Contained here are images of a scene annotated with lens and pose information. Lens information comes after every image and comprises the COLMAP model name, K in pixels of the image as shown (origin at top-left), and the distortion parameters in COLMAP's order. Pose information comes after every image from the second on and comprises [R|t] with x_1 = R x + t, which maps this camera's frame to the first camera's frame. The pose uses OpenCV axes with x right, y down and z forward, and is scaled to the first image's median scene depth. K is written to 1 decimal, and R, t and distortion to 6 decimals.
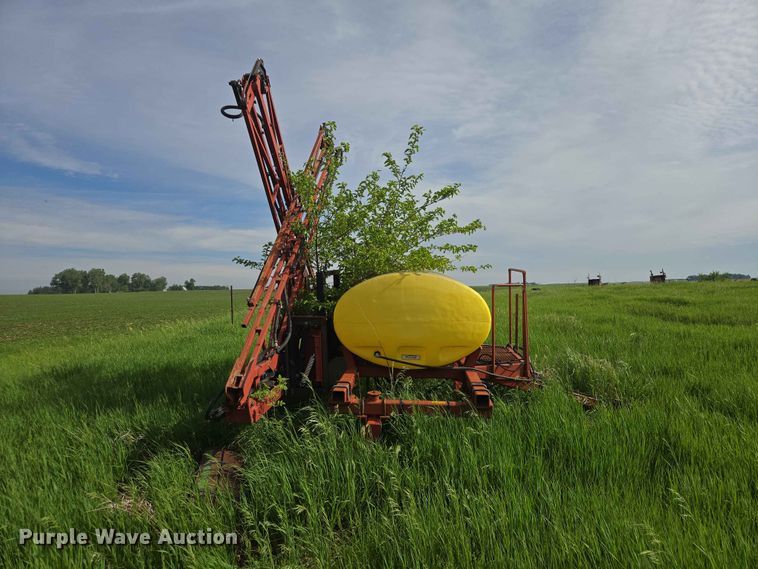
lens RADIAL K [[515.4, 0, 373.5], [0, 515.4, 284.7], [0, 0, 1]] dist [0.089755, -0.085413]
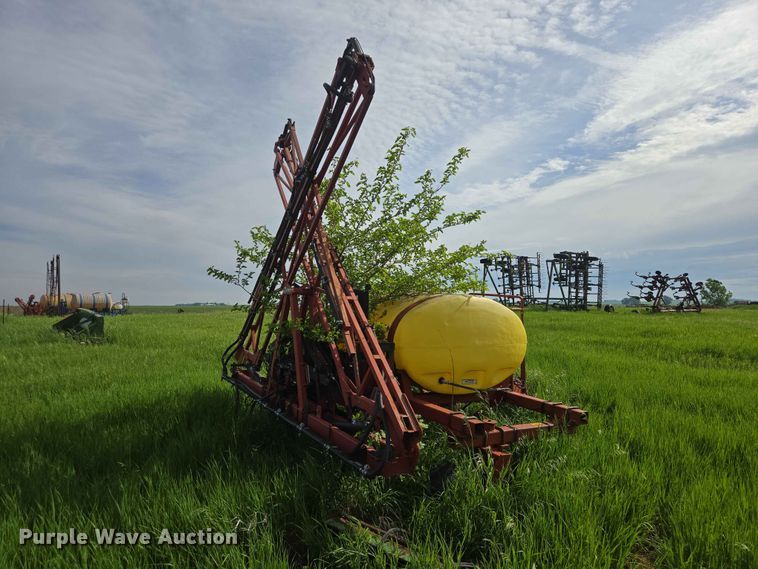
lens RADIAL K [[507.1, 0, 377.1], [0, 507.1, 285.3], [0, 0, 1]] dist [0.086397, -0.080431]
pose [[0.819575, 0.041315, 0.571480, -0.590212], [-0.019617, 0.998836, -0.044076, 0.003755], [-0.572635, 0.024913, 0.819432, 0.282630]]
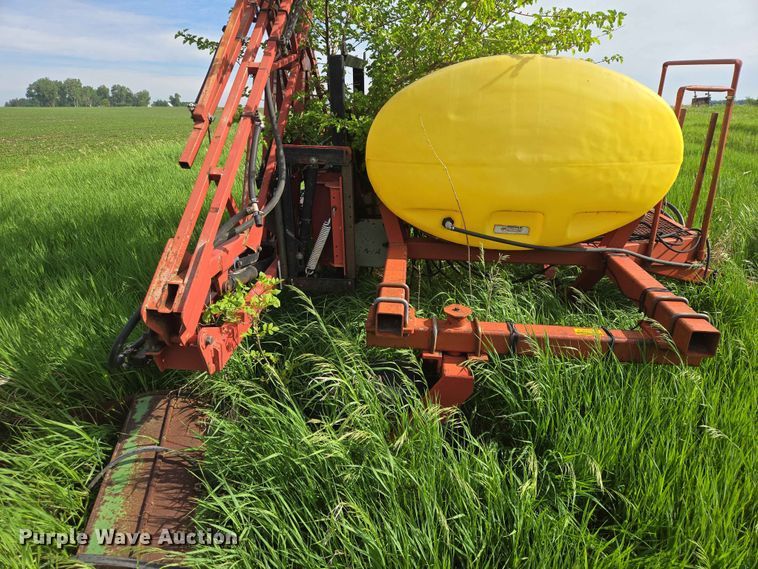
lens RADIAL K [[507.1, 0, 377.1], [0, 507.1, 285.3], [0, 0, 1]] dist [0.086397, -0.080431]
pose [[0.999733, 0.014775, 0.017766, -0.070168], [-0.019811, 0.943796, 0.329934, 0.021479], [-0.011892, -0.330198, 0.943837, 0.451949]]
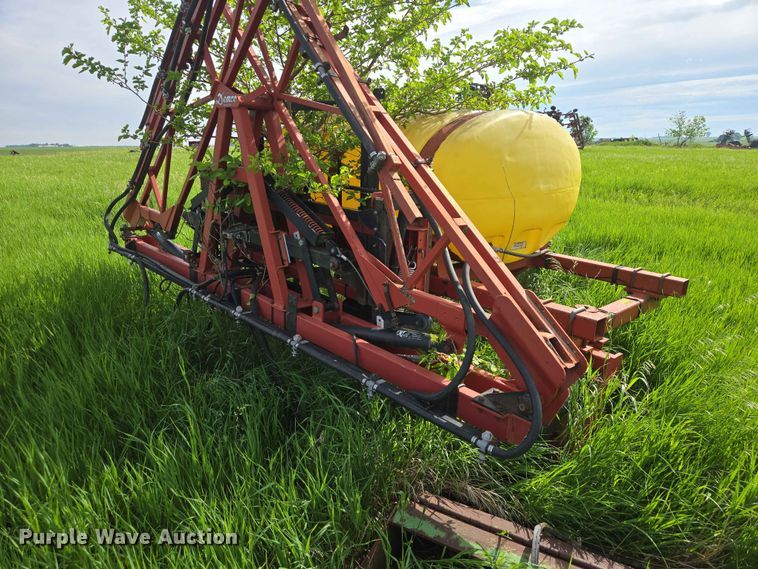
lens RADIAL K [[507.1, 0, 377.1], [0, 507.1, 285.3], [0, 0, 1]] dist [0.086397, -0.080431]
pose [[0.667248, -0.181537, 0.722374, -0.501567], [-0.010961, 0.967345, 0.253224, 0.023107], [-0.744755, -0.176881, 0.643470, 0.656255]]
